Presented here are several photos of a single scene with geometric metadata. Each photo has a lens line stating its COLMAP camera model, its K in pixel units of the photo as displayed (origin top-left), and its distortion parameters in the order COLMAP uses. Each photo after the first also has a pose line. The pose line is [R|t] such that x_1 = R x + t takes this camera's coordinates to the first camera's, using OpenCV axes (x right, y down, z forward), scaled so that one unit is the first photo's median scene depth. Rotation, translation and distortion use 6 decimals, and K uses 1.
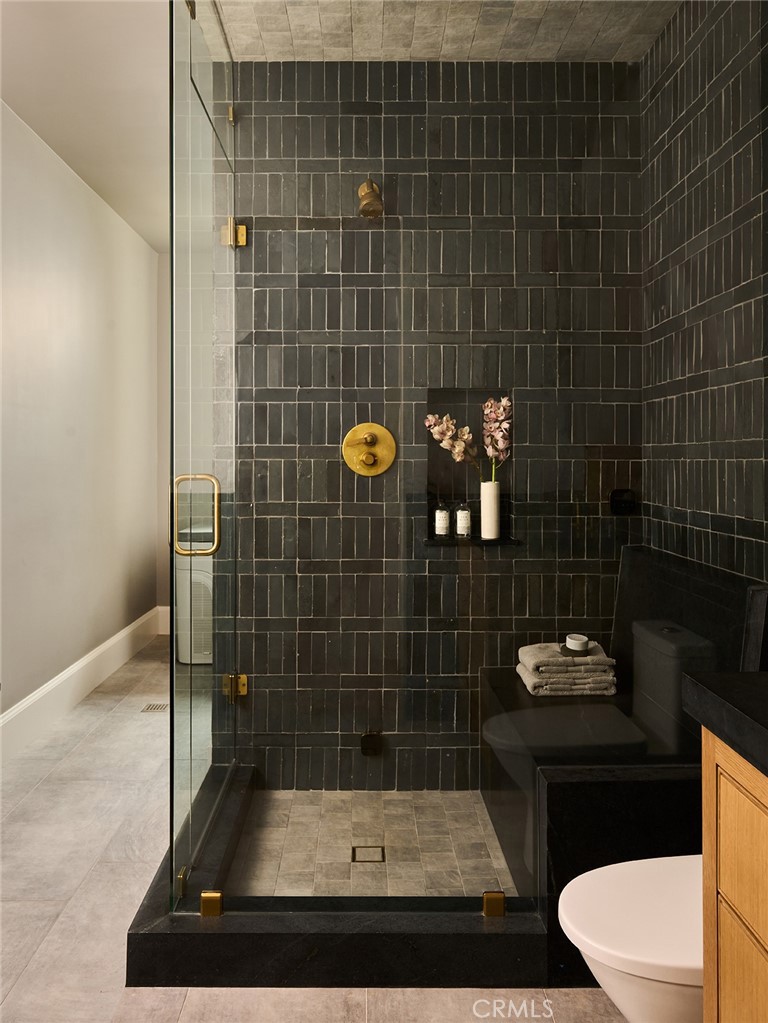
lens RADIAL K [[772.4, 0, 382.4], [0, 772.4, 455.4], [0, 0, 1]] dist [0.002941, -0.002423]
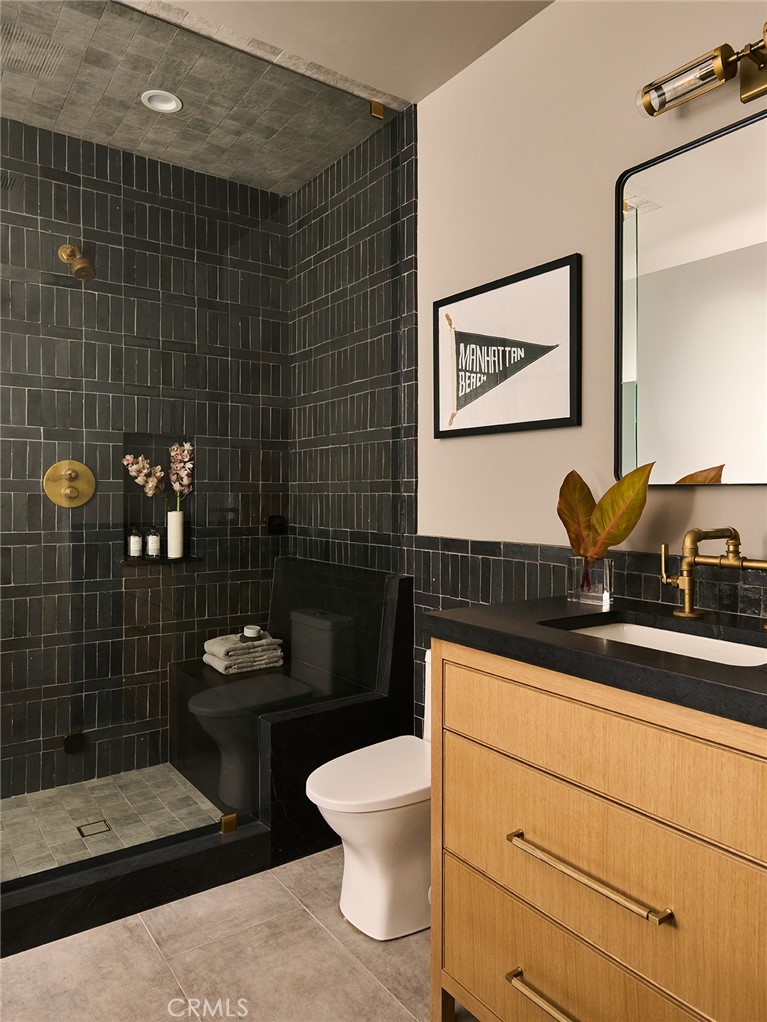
lens RADIAL K [[693.5, 0, 383.0], [0, 693.5, 507.6], [0, 0, 1]] dist [-0.003820, 0.000829]
pose [[0.821438, -0.009601, 0.570216, -0.221442], [-0.004143, 0.999731, 0.022801, 0.001953], [-0.570282, -0.021092, 0.821178, -0.091957]]
